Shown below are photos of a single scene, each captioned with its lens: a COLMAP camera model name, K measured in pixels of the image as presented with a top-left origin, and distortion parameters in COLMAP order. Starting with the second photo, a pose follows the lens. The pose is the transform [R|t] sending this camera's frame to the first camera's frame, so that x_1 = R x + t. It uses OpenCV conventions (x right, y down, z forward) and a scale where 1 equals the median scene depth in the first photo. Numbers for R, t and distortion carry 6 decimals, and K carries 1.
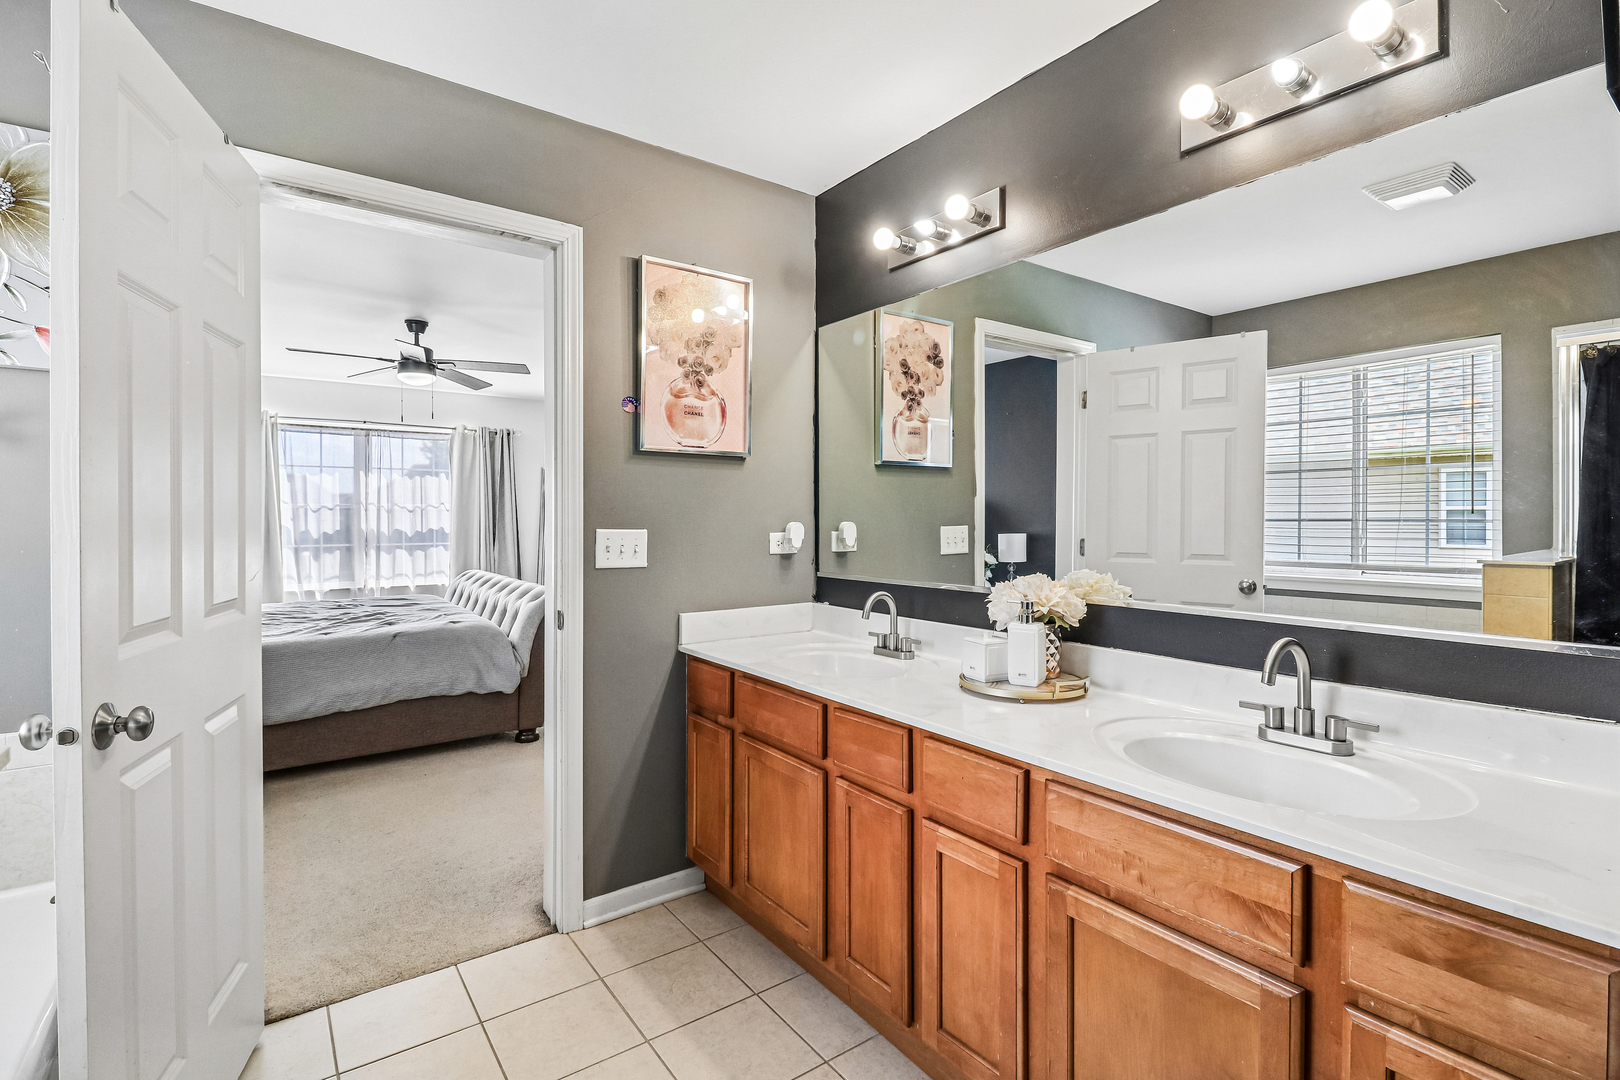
lens RADIAL K [[760.1, 0, 820.1], [0, 760.1, 528.0], [0, 0, 1]] dist [0.007257, -0.006459]
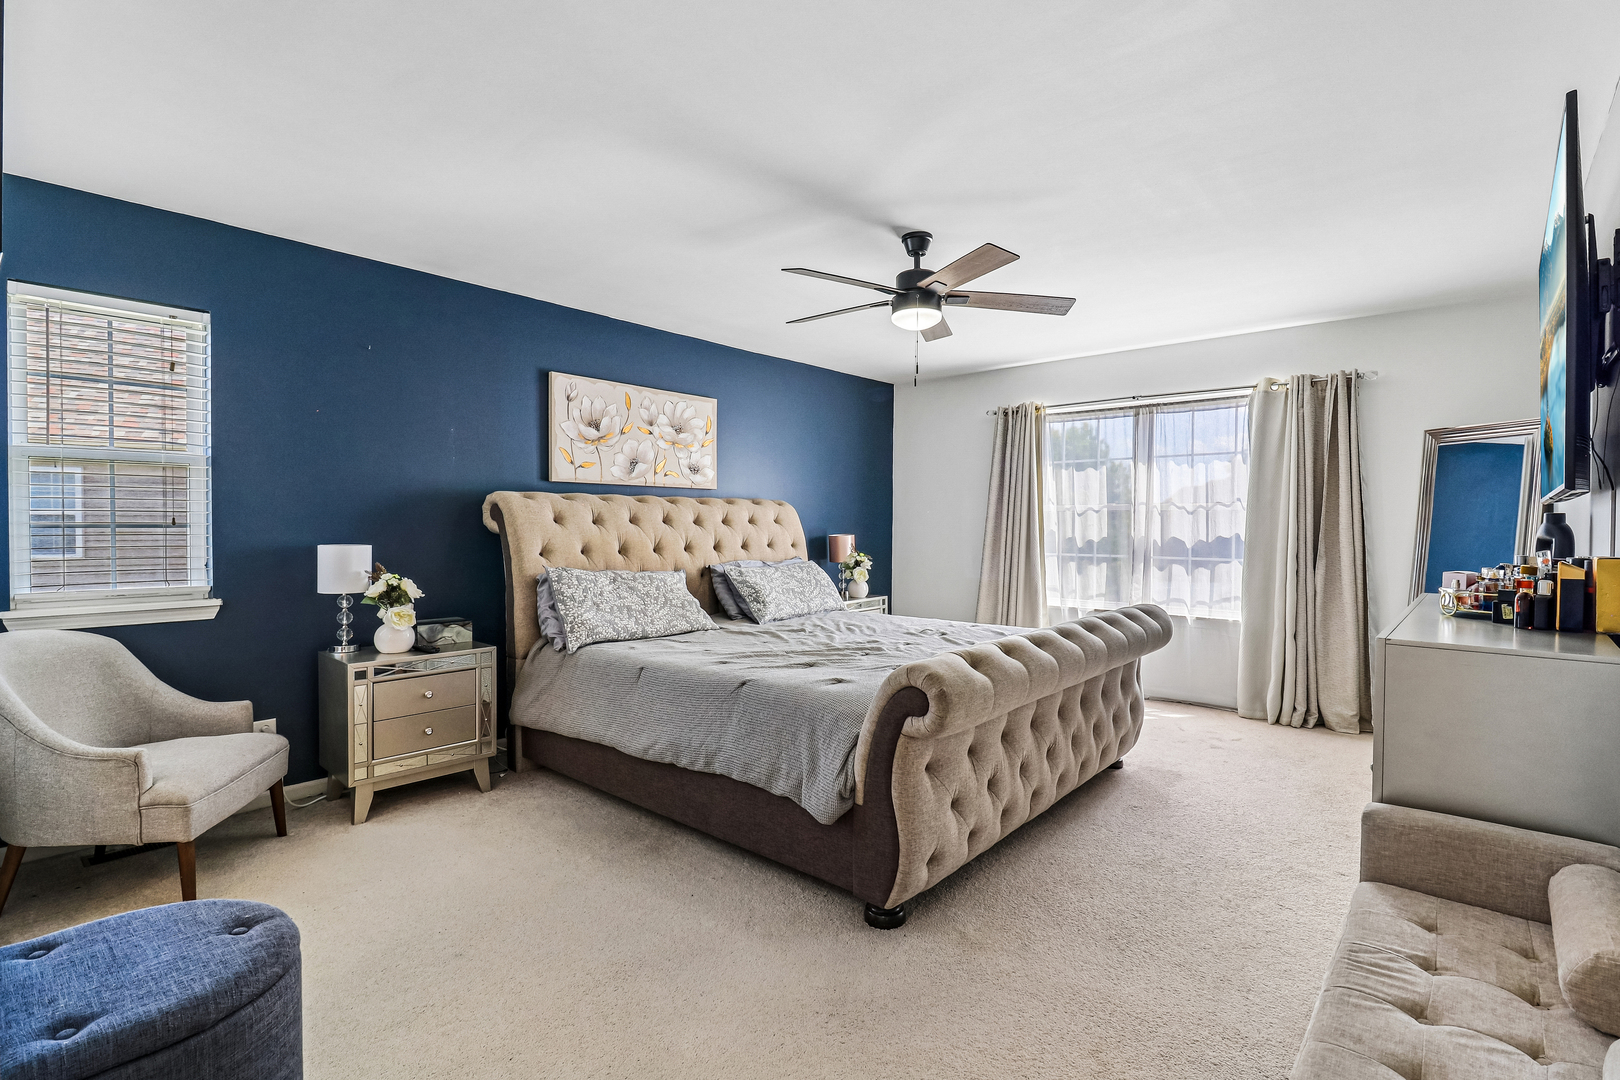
lens RADIAL K [[760.1, 0, 806.5], [0, 760.1, 547.0], [0, 0, 1]] dist [0.007257, -0.006459]
pose [[0.214407, 0.026722, -0.976379, 0.087416], [-0.010001, 0.999633, 0.025163, -0.003877], [0.976693, 0.004370, 0.214595, 0.503779]]
